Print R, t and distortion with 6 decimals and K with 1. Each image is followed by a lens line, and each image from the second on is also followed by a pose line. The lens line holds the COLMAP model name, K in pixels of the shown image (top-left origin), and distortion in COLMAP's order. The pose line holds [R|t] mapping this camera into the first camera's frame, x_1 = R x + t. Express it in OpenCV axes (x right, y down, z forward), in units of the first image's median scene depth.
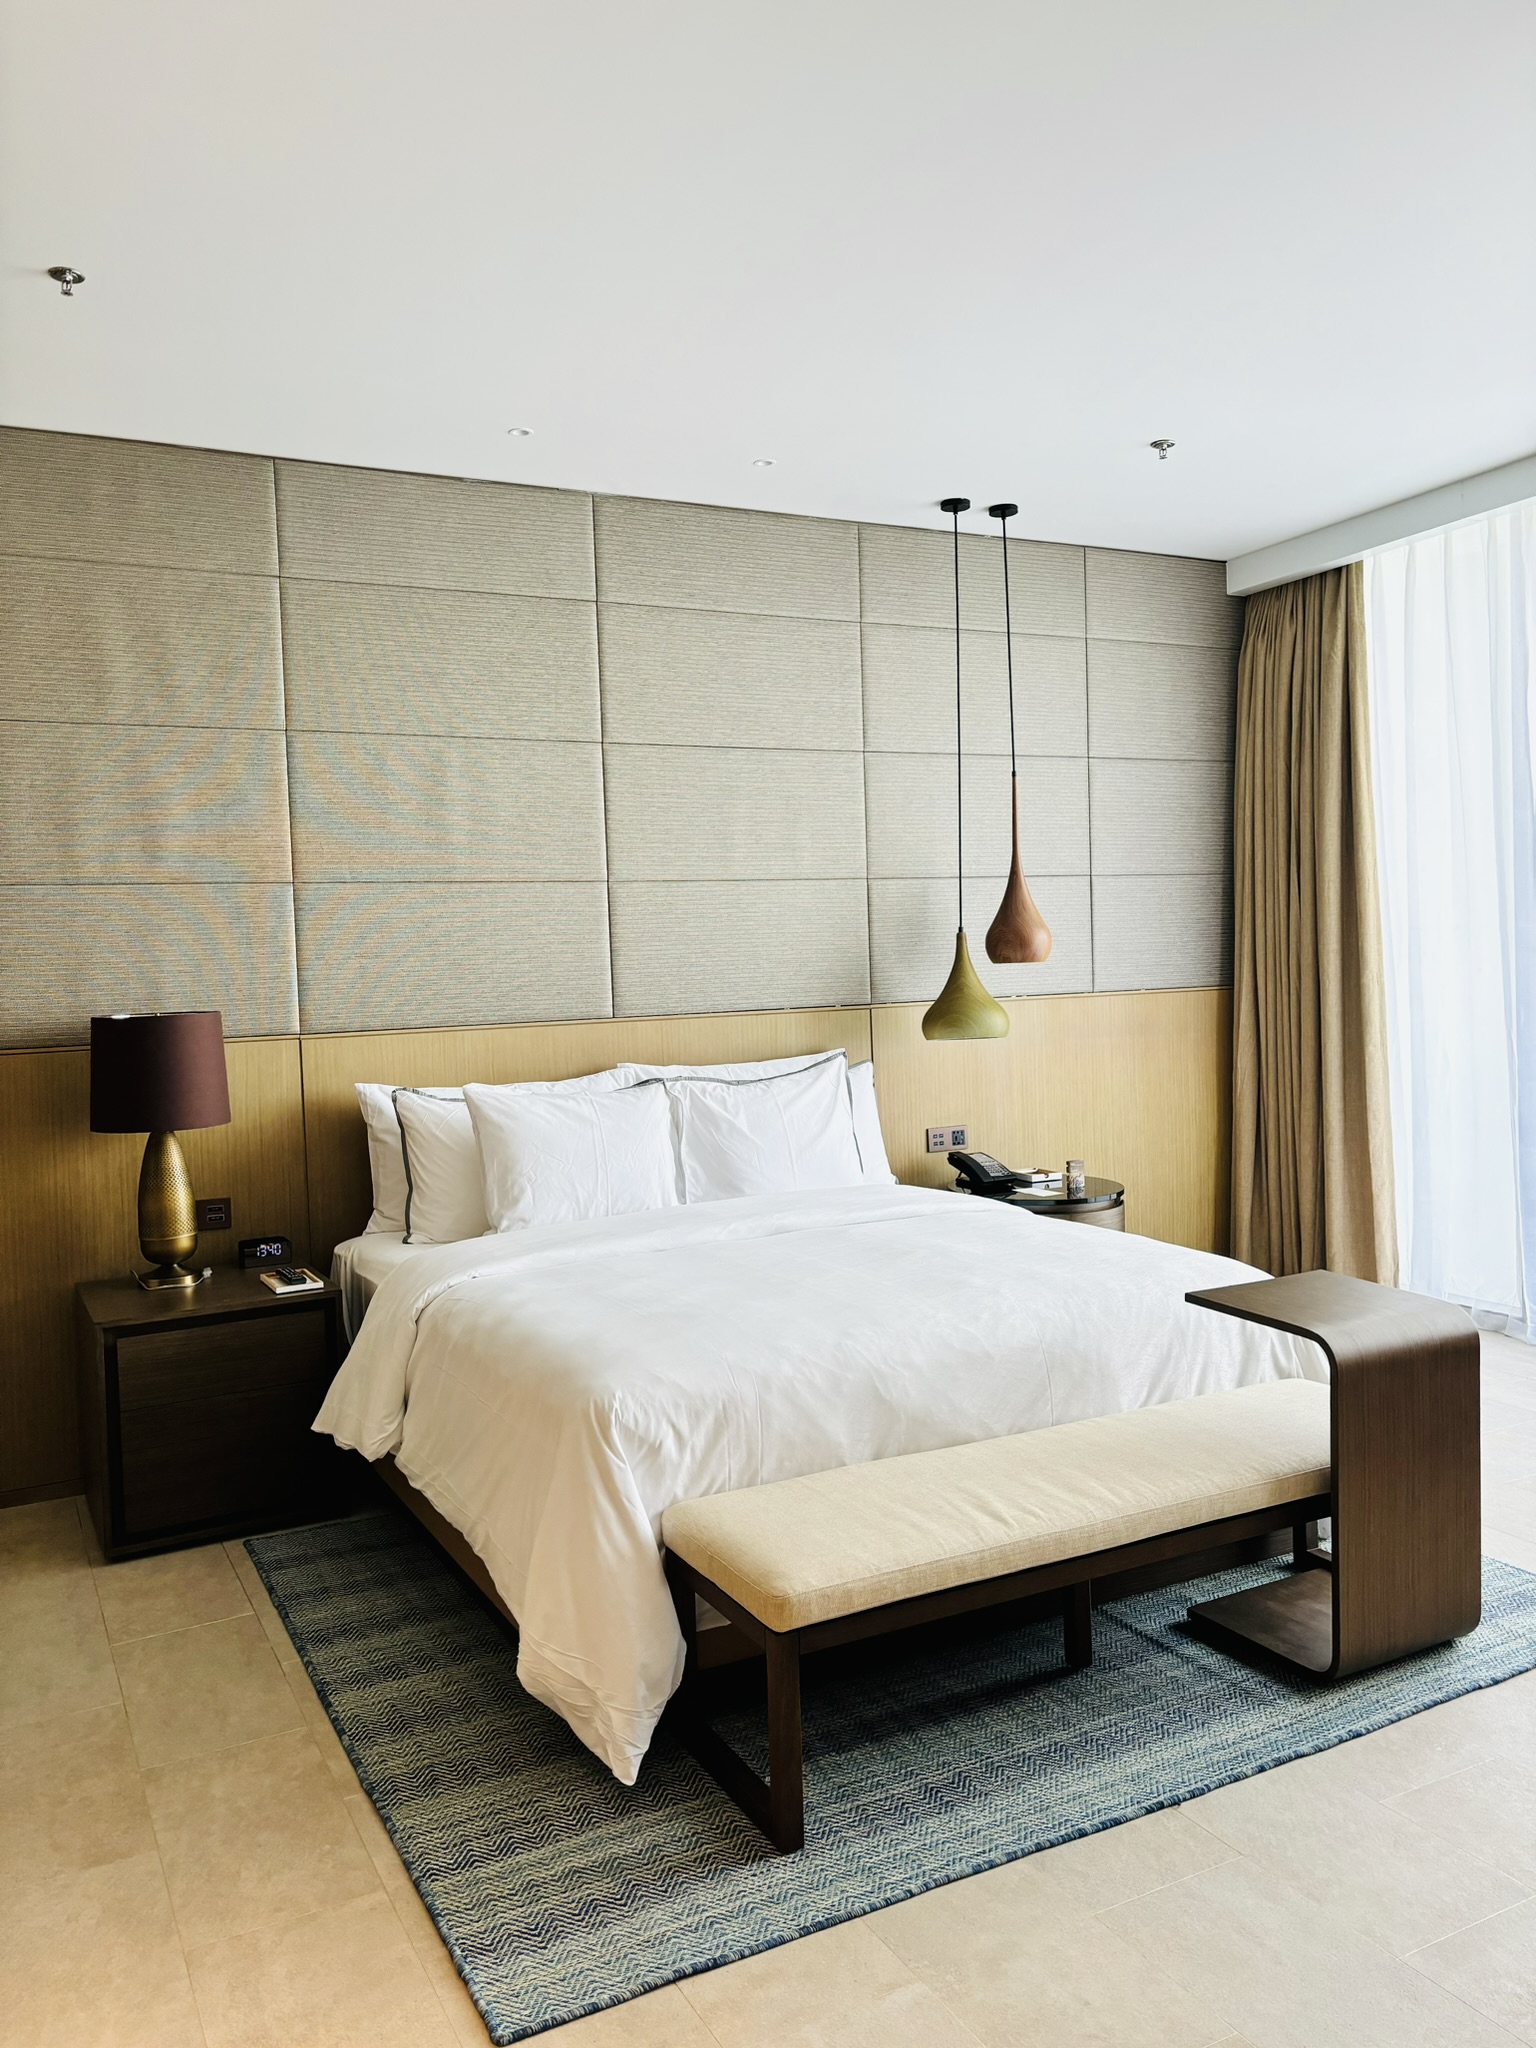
lens RADIAL K [[1544.9, 0, 769.2], [0, 1544.9, 1014.8], [0, 0, 1]] dist [0.041199, -0.033098]
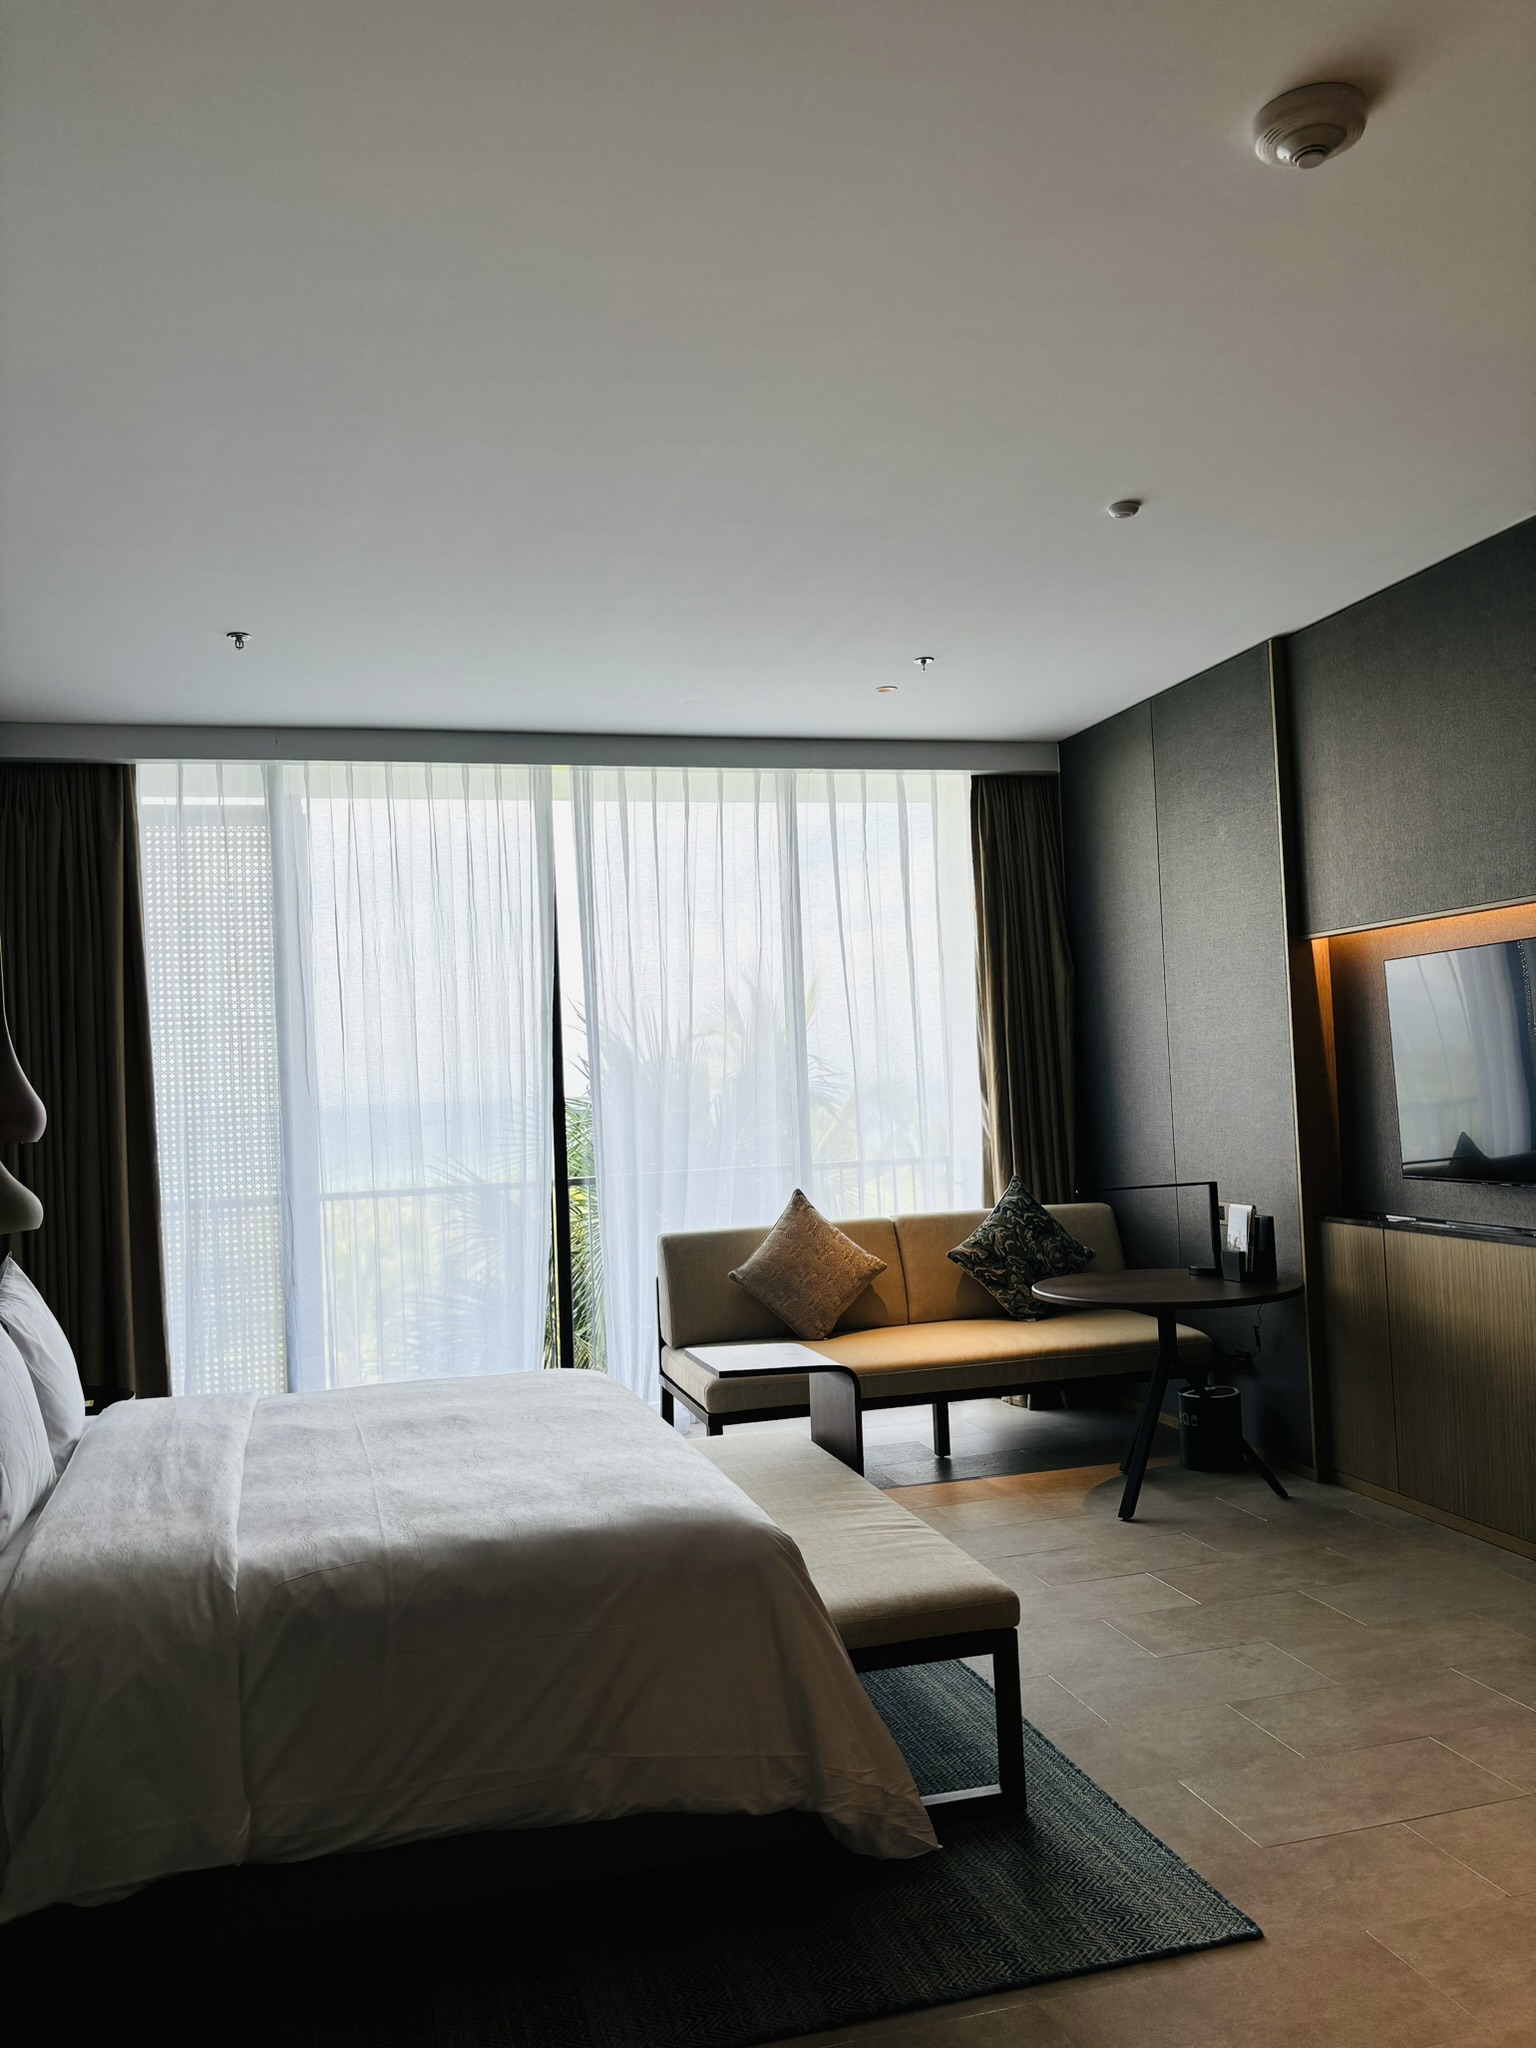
lens RADIAL K [[1544.9, 0, 752.4], [0, 1544.9, 1032.4], [0, 0, 1]] dist [0.041199, -0.033098]
pose [[0.196588, 0.062448, 0.978496, -1.077074], [0.070943, 0.994448, -0.077719, 0.002543], [-0.977916, 0.084696, 0.191066, 0.773288]]
